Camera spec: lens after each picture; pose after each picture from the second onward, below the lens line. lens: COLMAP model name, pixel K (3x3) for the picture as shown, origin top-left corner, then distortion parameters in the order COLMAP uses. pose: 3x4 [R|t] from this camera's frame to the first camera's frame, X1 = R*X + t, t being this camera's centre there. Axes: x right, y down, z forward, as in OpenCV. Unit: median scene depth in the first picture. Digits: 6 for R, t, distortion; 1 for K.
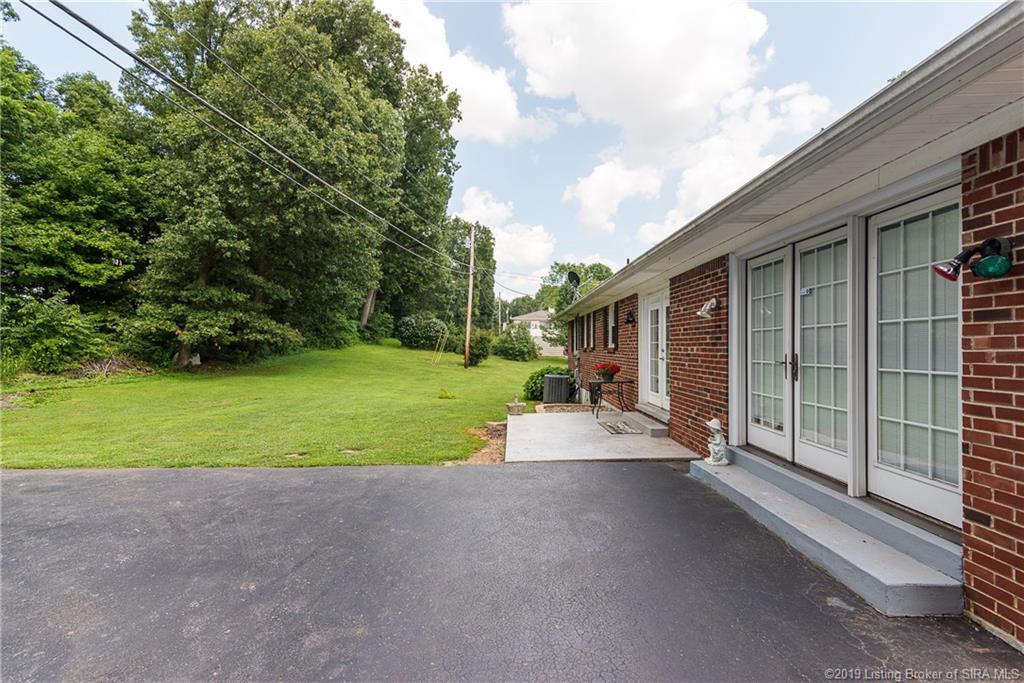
lens RADIAL K [[492.0, 0, 495.4], [0, 492.0, 343.4], [0, 0, 1]] dist [0.005351, 0.002132]
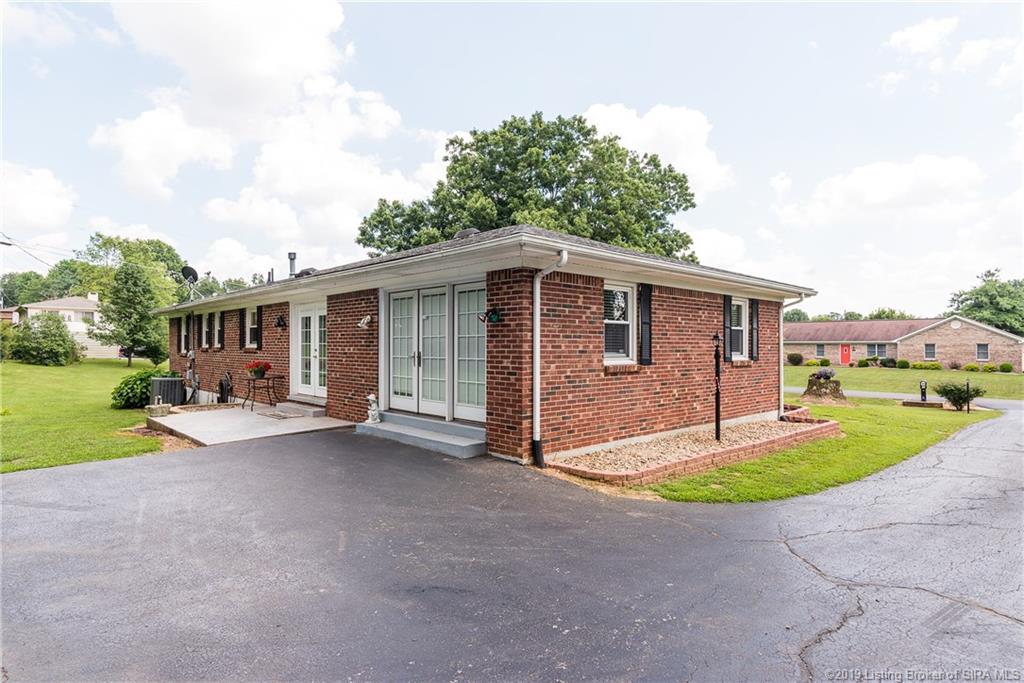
lens RADIAL K [[559.4, 0, 510.8], [0, 559.4, 342.0], [0, 0, 1]] dist [-0.000052, -0.000106]
pose [[0.701070, 0.002397, 0.713088, -0.346059], [-0.003406, 0.999994, -0.000013, -0.008521], [-0.713084, -0.002419, 0.701074, -0.374726]]
